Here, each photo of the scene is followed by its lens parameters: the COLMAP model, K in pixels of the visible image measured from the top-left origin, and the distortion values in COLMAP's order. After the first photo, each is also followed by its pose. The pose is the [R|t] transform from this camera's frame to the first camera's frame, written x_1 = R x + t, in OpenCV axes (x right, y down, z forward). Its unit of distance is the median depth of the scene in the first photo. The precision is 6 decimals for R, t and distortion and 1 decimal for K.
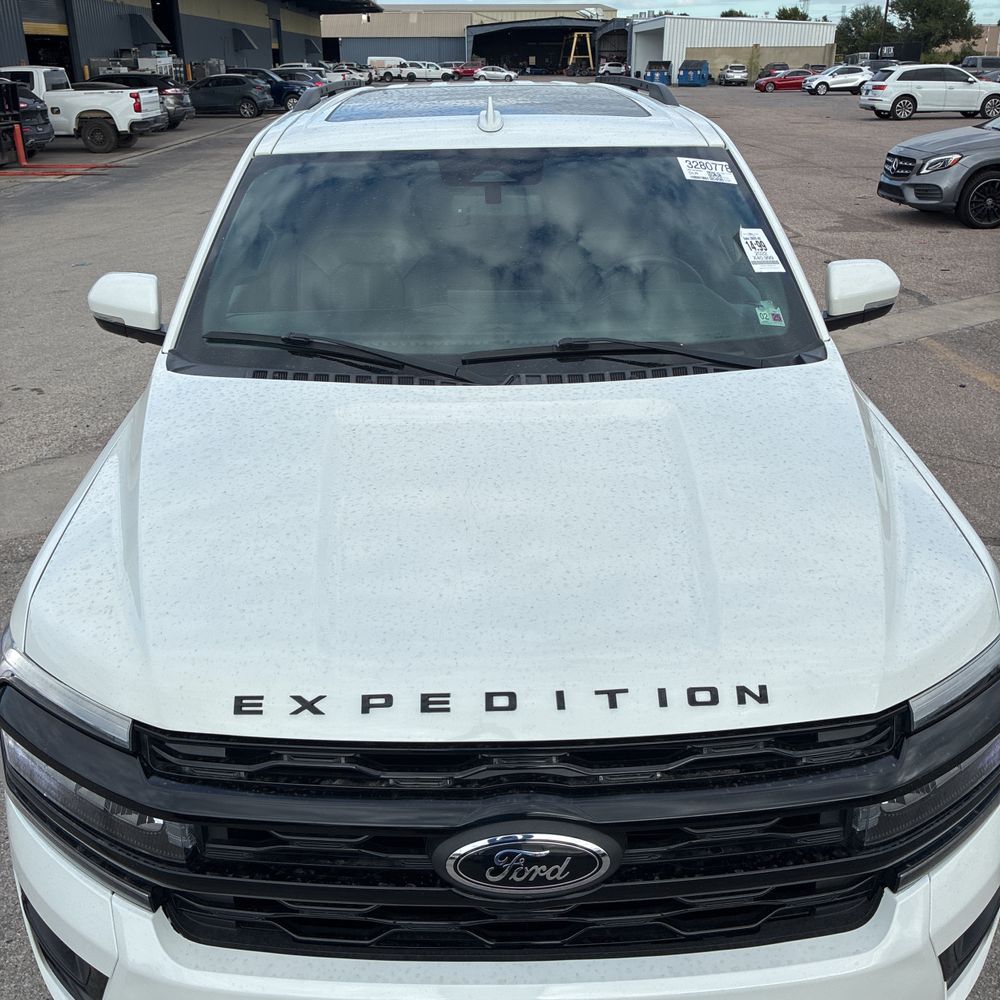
lens RADIAL K [[1017.7, 0, 478.6], [0, 1017.7, 497.5], [0, 0, 1]] dist [0.025620, -0.012060]
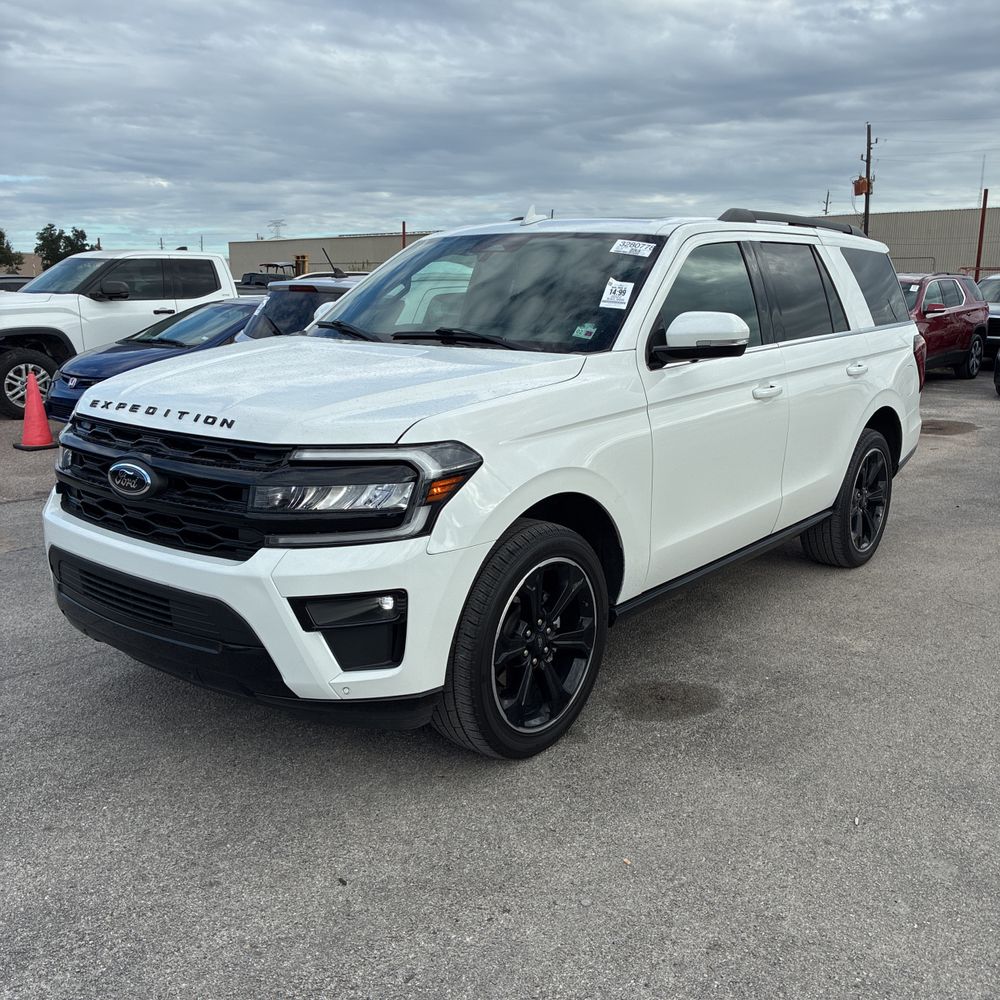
lens RADIAL K [[1016.8, 0, 491.4], [0, 1016.8, 509.5], [0, 0, 1]] dist [0.040349, -0.044857]
pose [[0.763652, 0.163622, -0.624551, 0.303309], [-0.280104, 0.955536, -0.092155, 0.061626], [0.581702, 0.245314, 0.775528, -0.032075]]
